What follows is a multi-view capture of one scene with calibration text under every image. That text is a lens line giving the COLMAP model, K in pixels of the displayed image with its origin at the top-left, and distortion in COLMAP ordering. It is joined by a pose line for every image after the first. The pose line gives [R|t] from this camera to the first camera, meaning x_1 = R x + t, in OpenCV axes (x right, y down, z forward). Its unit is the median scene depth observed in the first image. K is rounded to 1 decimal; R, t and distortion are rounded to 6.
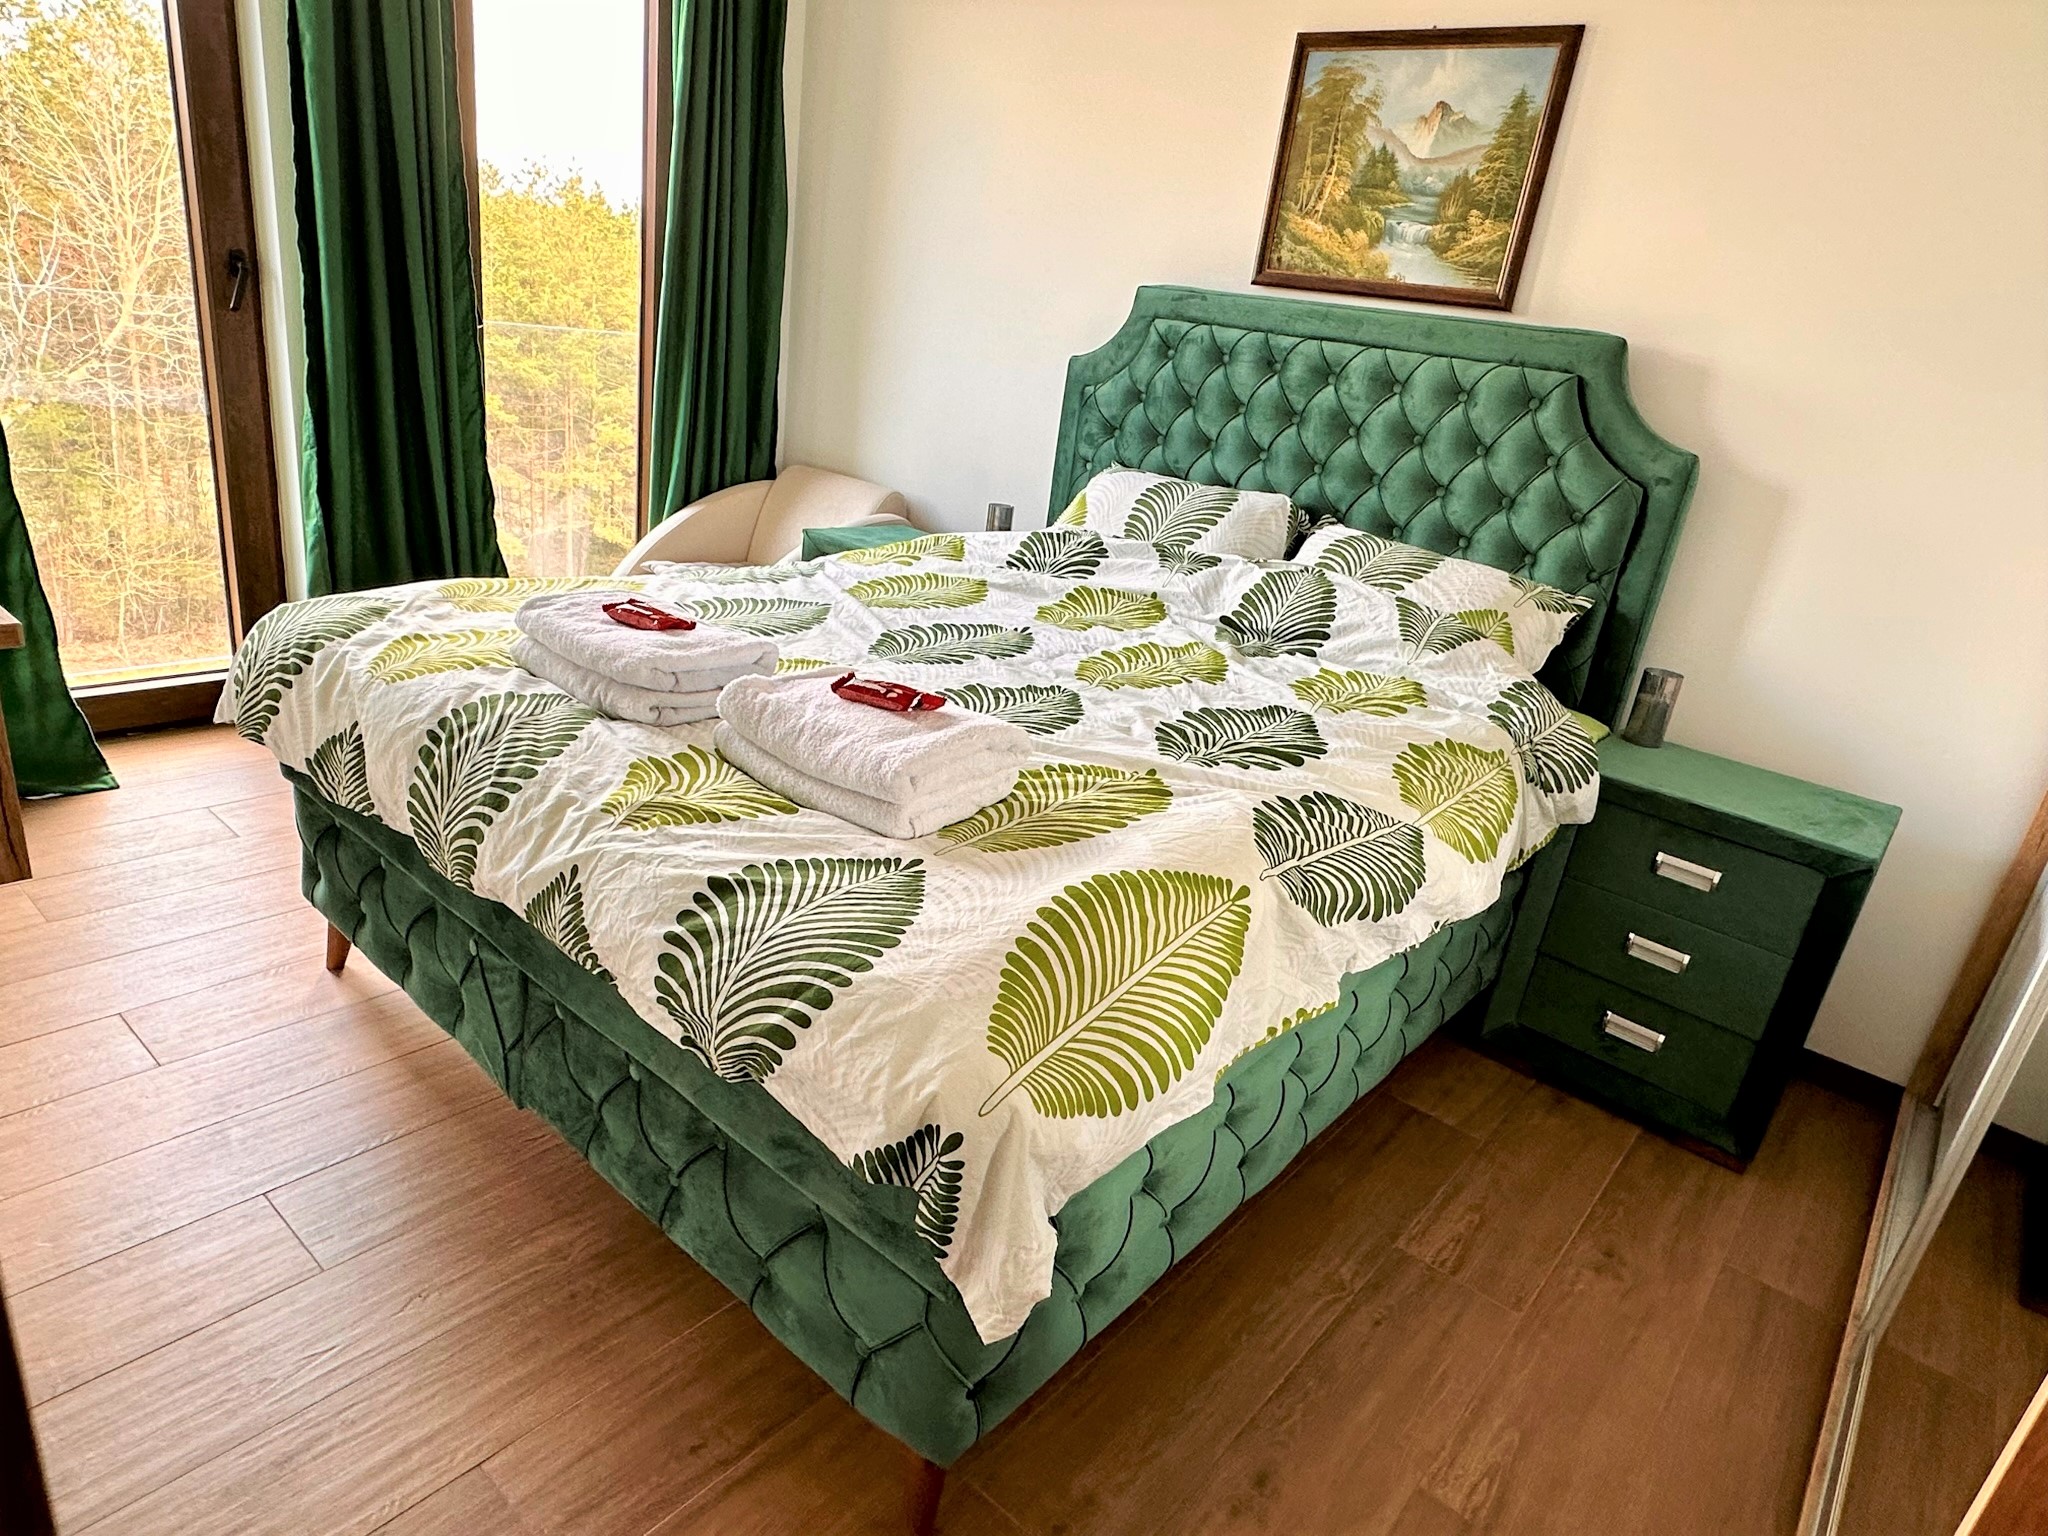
lens RADIAL K [[1207.4, 0, 1017.0], [0, 1207.4, 782.0], [0, 0, 1]] dist [0.000572, -0.000562]
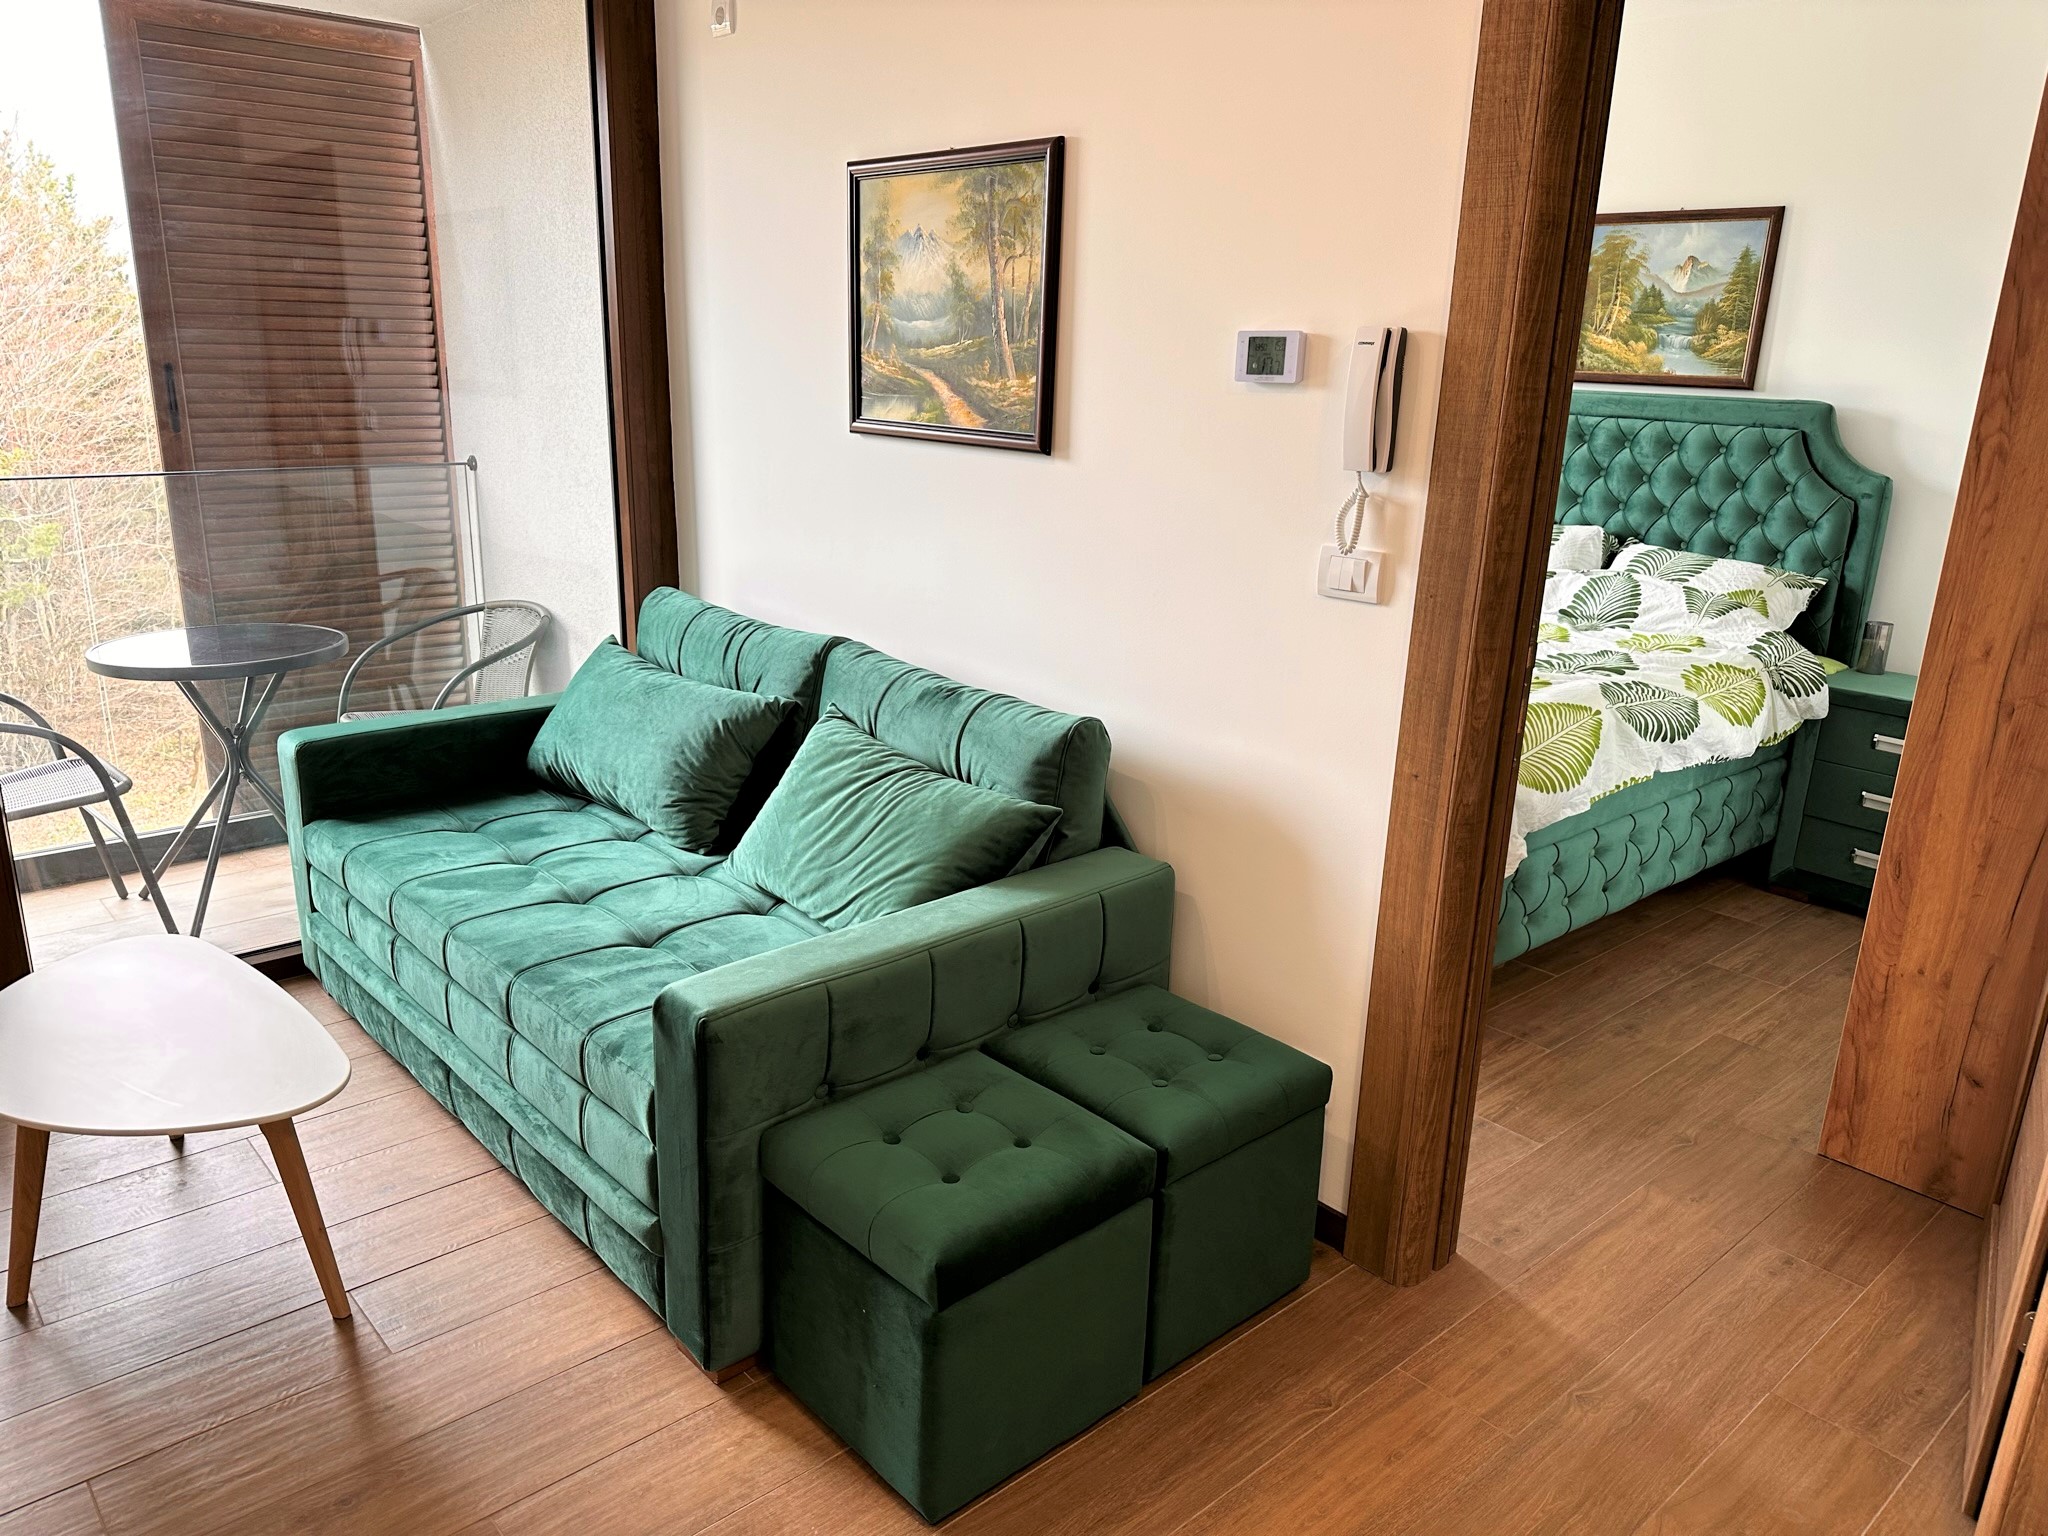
lens RADIAL K [[1459.9, 0, 1019.5], [0, 1459.9, 779.0], [0, 0, 1]] dist [0.003549, -0.004436]
pose [[0.985760, -0.051037, -0.160225, -0.213179], [0.036325, 0.994962, -0.093439, 0.218239], [0.164187, 0.086288, 0.982648, -0.870639]]
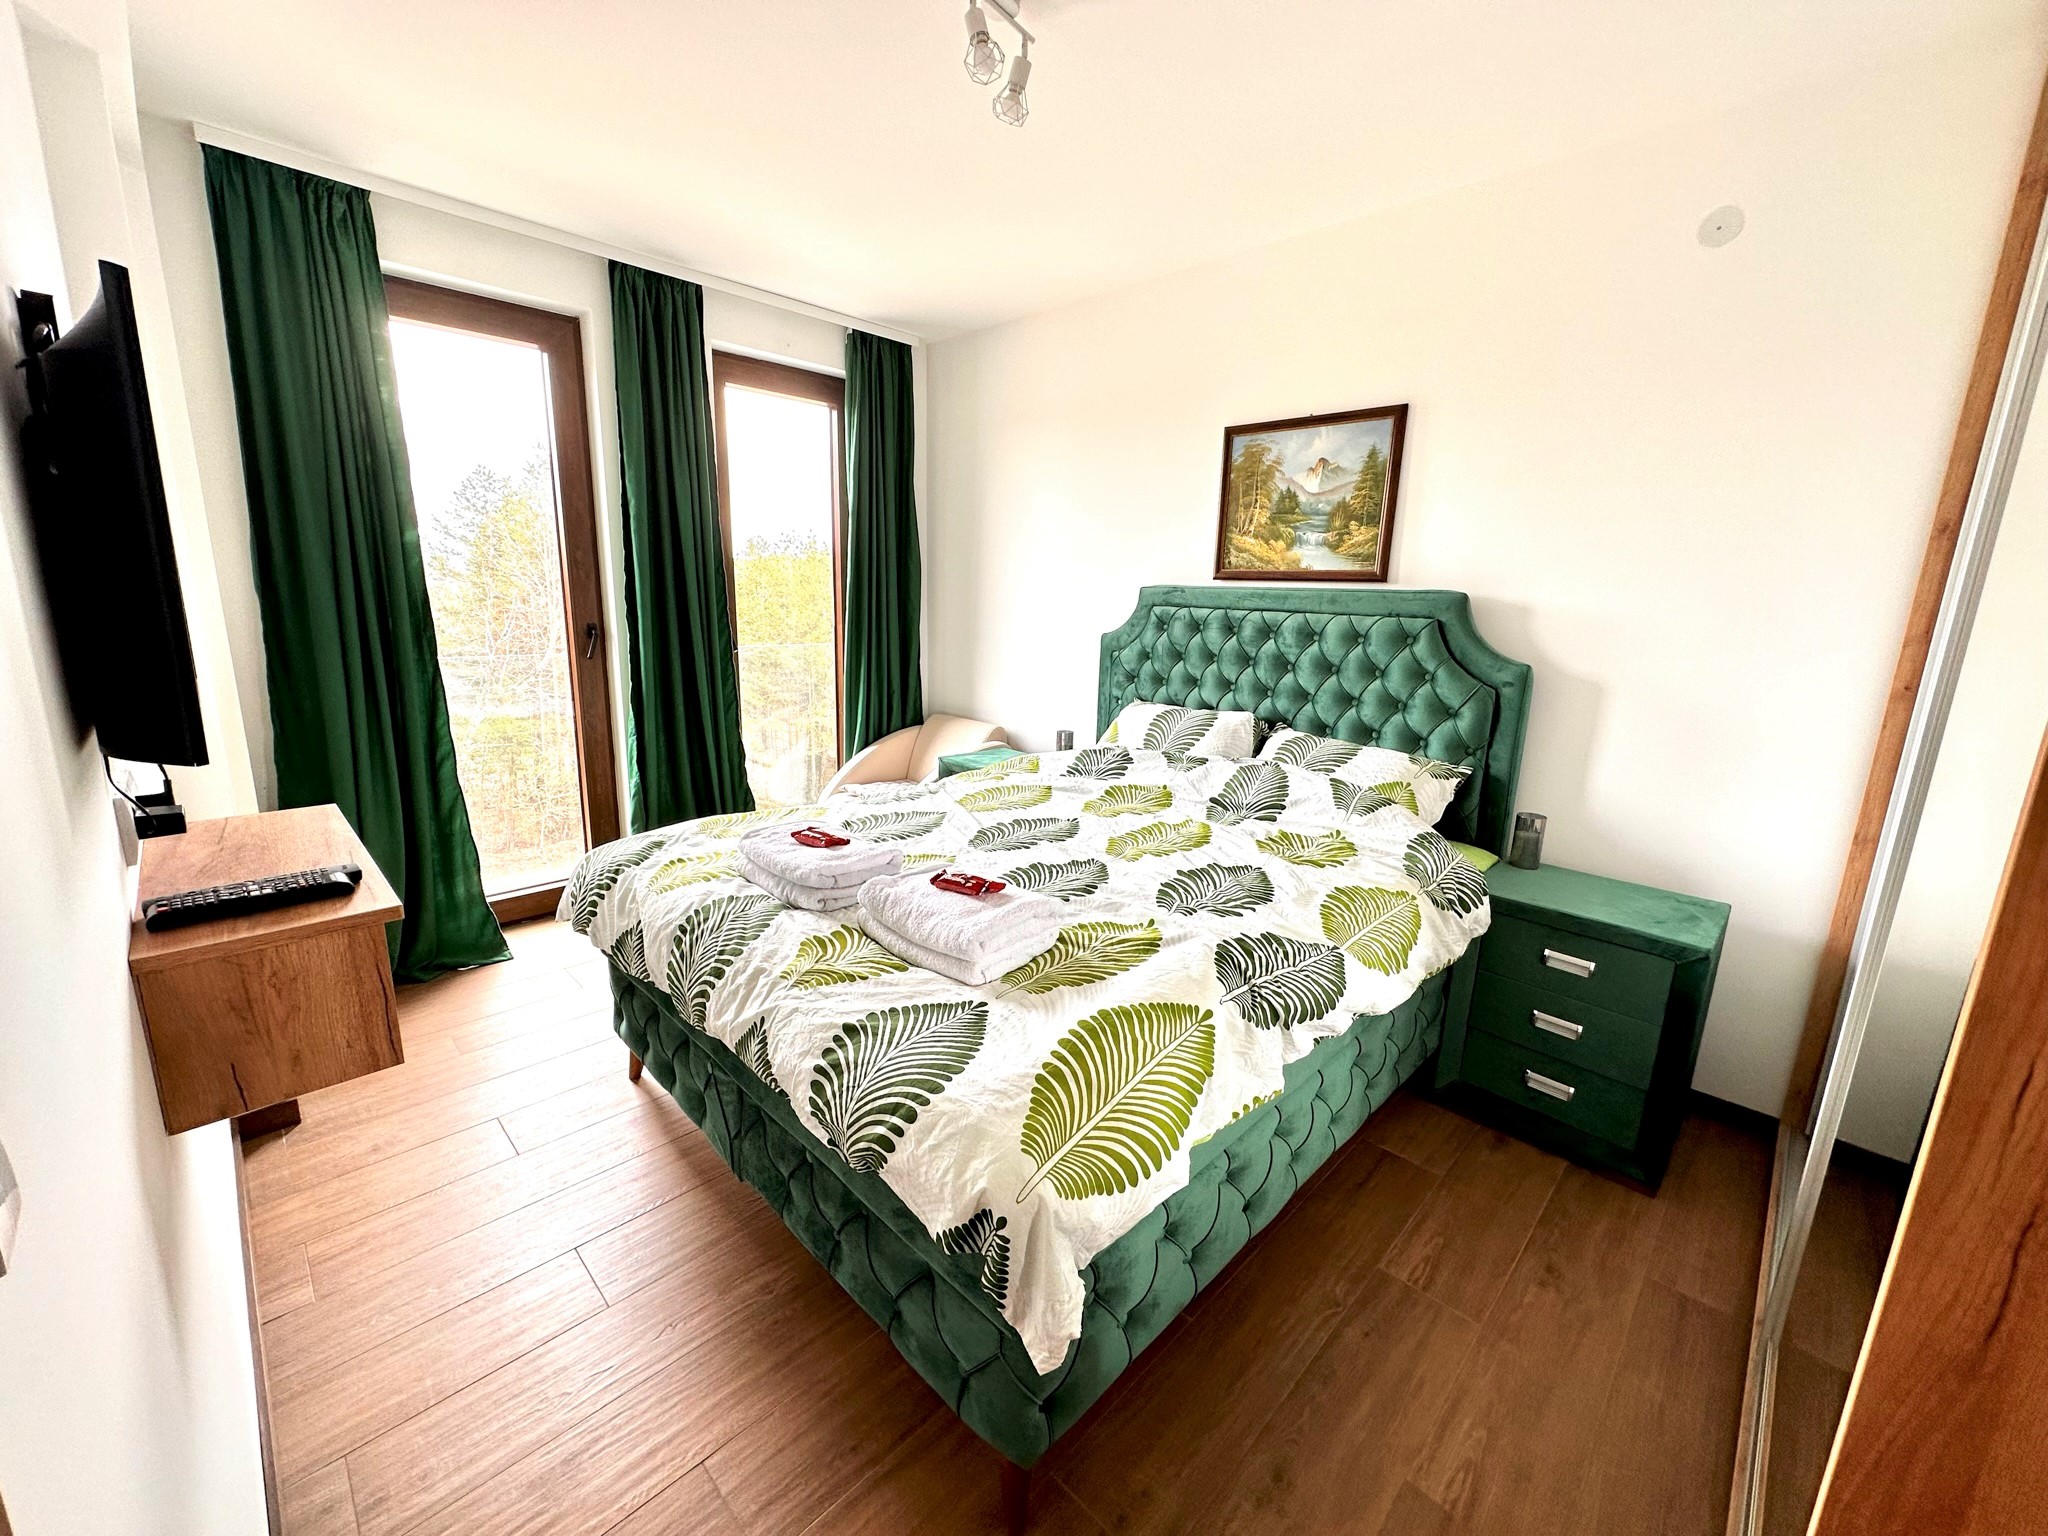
lens RADIAL K [[814.4, 0, 1024.0], [0, 814.4, 768.0], [0, 0, 1]] dist [0.000286, -0.000262]
pose [[0.991729, -0.080968, -0.099593, 0.046623], [0.064052, 0.984602, -0.162652, -0.027761], [0.111229, 0.154927, 0.981644, -0.006630]]
